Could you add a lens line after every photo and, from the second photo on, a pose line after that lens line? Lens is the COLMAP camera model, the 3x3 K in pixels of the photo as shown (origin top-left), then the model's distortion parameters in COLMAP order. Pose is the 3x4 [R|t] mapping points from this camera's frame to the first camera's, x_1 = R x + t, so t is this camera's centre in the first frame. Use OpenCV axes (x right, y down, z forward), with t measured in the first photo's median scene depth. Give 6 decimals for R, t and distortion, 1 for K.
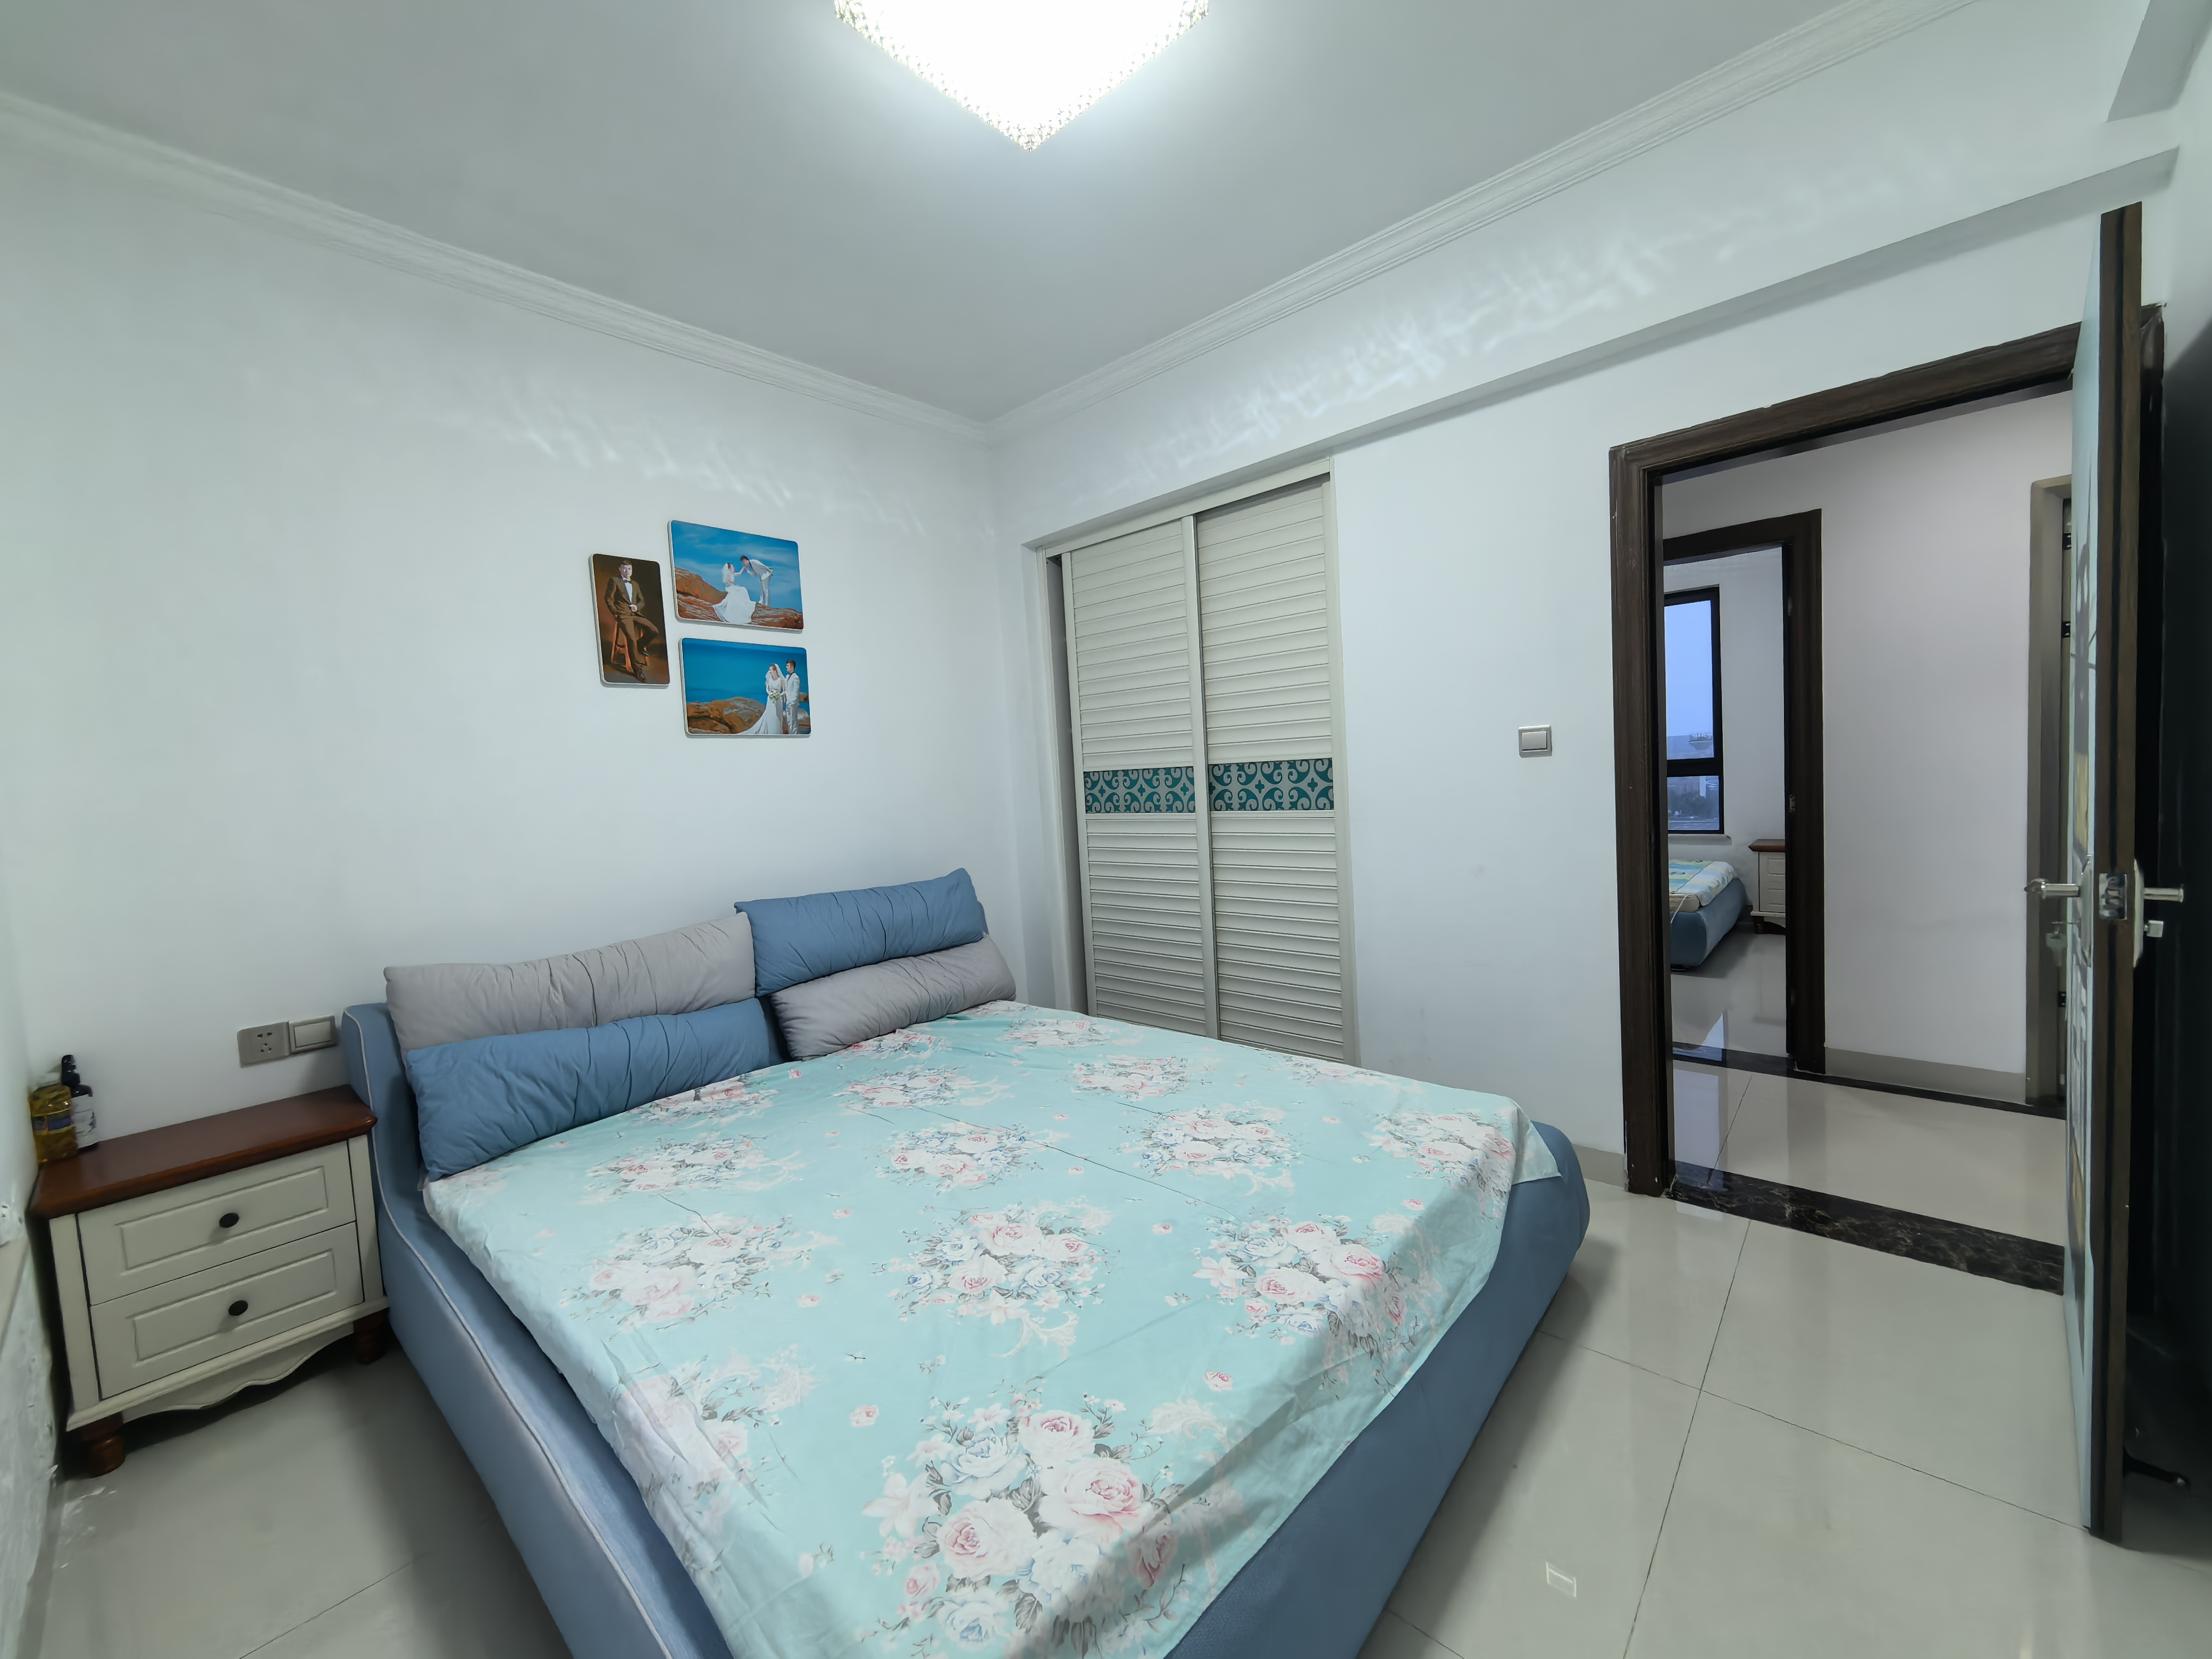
lens RADIAL K [[866.4, 0, 1111.9], [0, 866.4, 835.7], [0, 0, 1]] dist [0.014545, -0.000018]
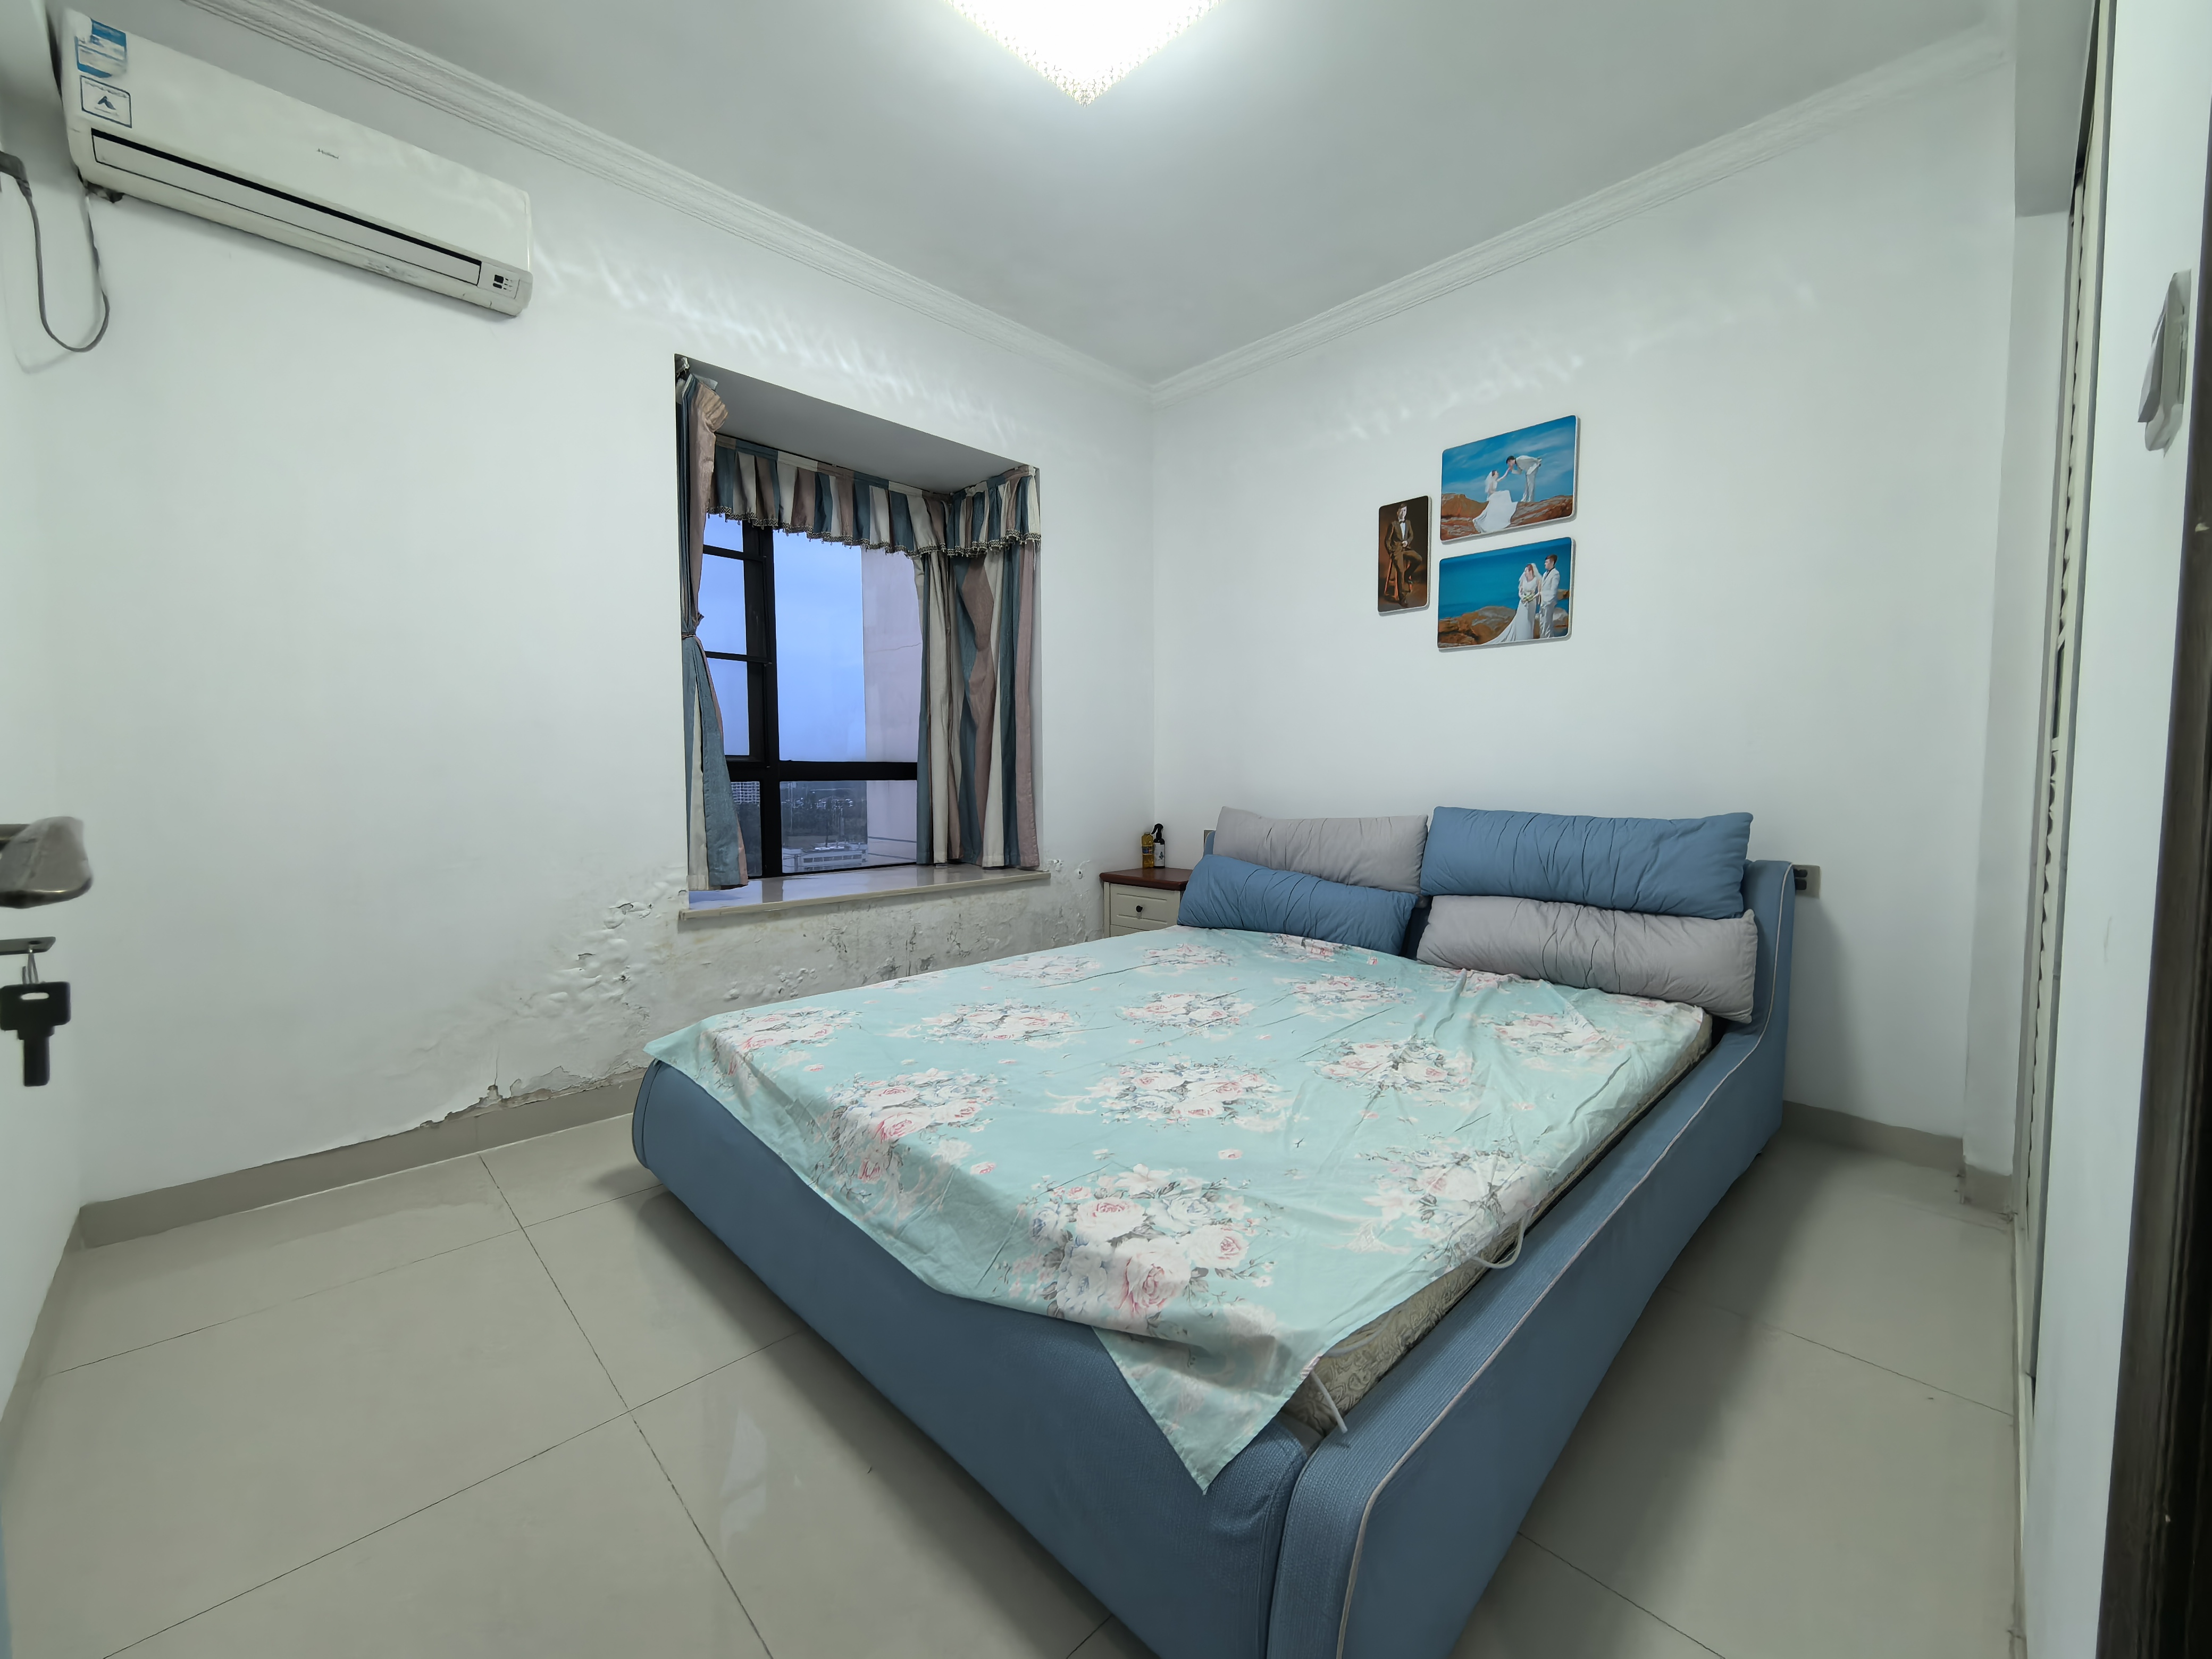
lens RADIAL K [[866.4, 0, 1111.9], [0, 866.4, 835.7], [0, 0, 1]] dist [0.014545, -0.000018]
pose [[-0.065199, 0.129445, -0.989441, 0.674087], [-0.068051, 0.988665, 0.133828, -0.003036], [0.995549, 0.076058, -0.055652, 0.694485]]
